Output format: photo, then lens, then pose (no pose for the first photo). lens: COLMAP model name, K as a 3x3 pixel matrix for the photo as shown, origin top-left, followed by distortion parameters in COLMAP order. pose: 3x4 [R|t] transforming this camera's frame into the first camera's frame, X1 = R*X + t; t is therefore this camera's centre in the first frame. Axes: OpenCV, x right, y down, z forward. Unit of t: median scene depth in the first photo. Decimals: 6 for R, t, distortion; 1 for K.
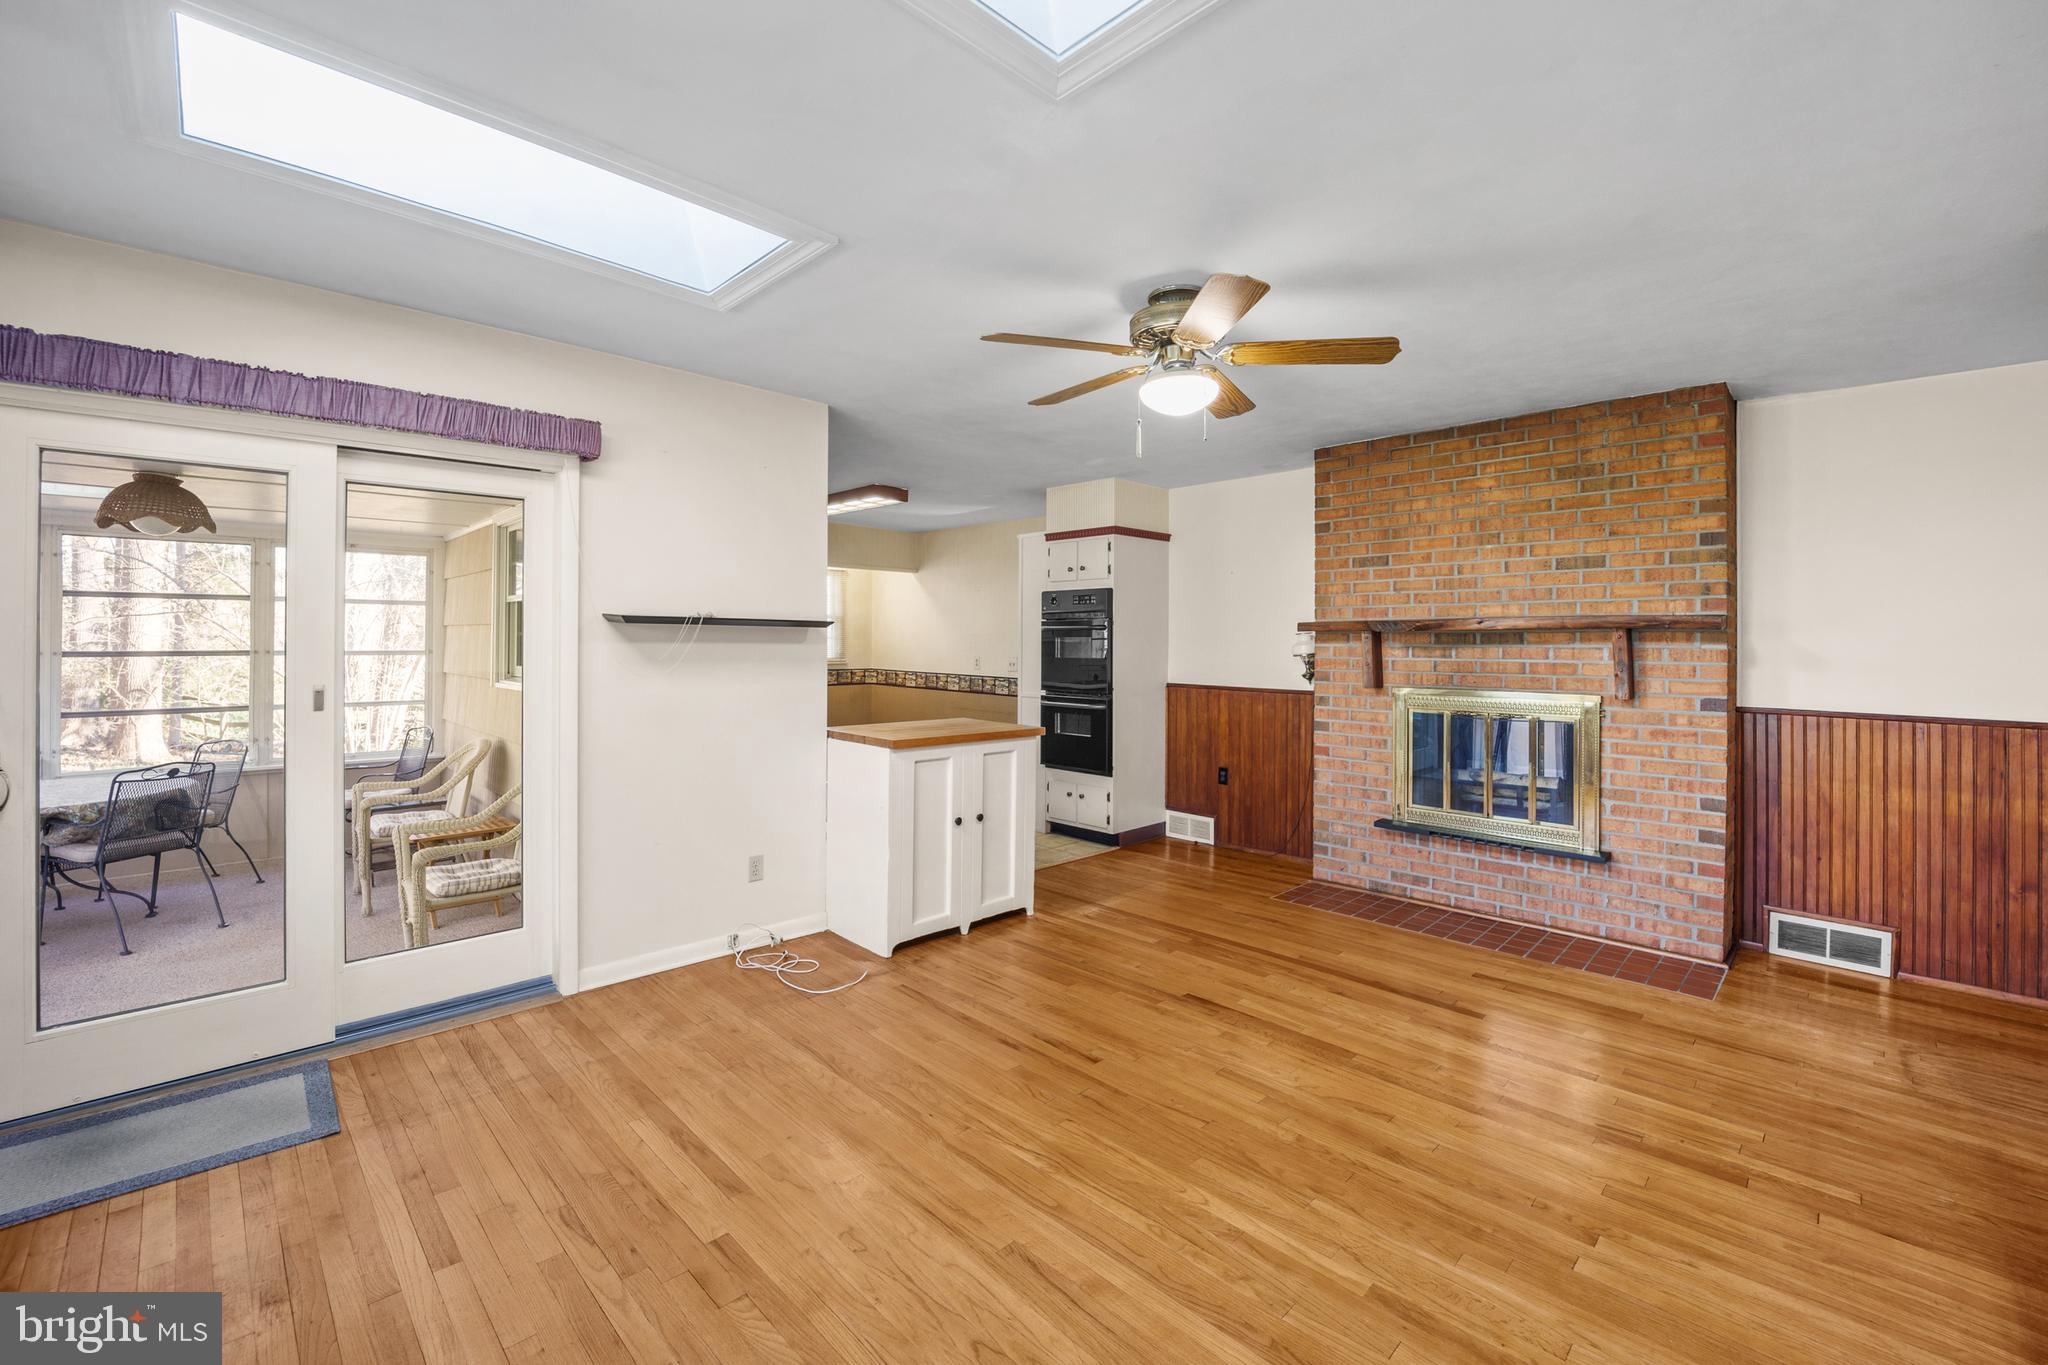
lens RADIAL K [[861.7, 0, 1020.5], [0, 861.7, 670.4], [0, 0, 1]] dist [-0.001956, -0.000488]
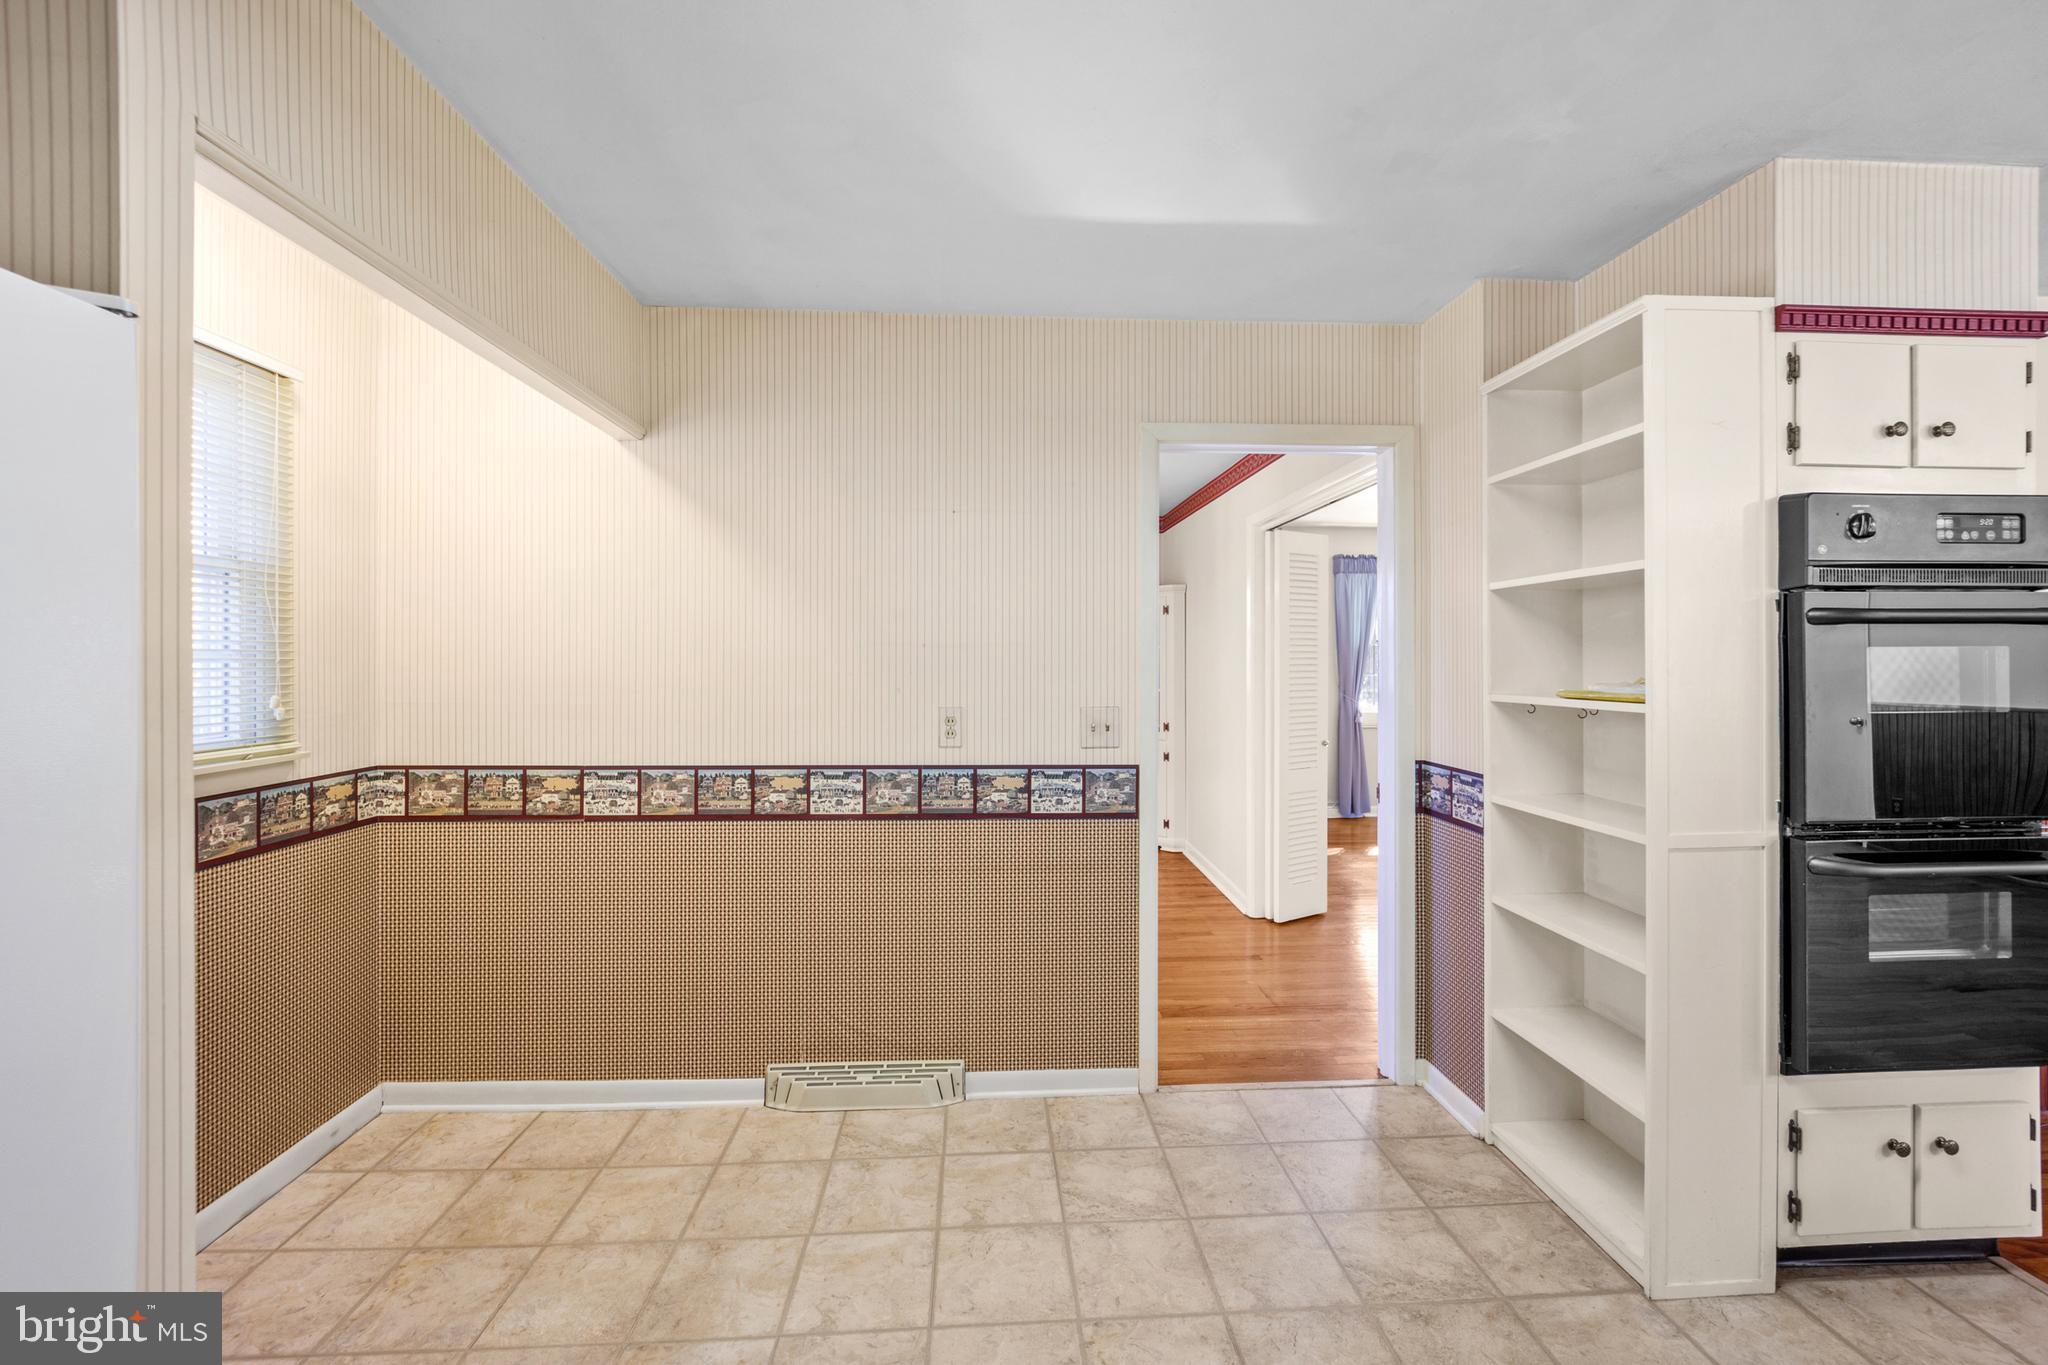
lens RADIAL K [[861.7, 0, 1020.5], [0, 861.7, 670.4], [0, 0, 1]] dist [-0.001956, -0.000488]
pose [[0.647085, -0.014167, 0.762287, -0.268316], [0.030099, 0.999523, -0.006974, -0.025735], [-0.761824, 0.027457, 0.647202, 0.721161]]
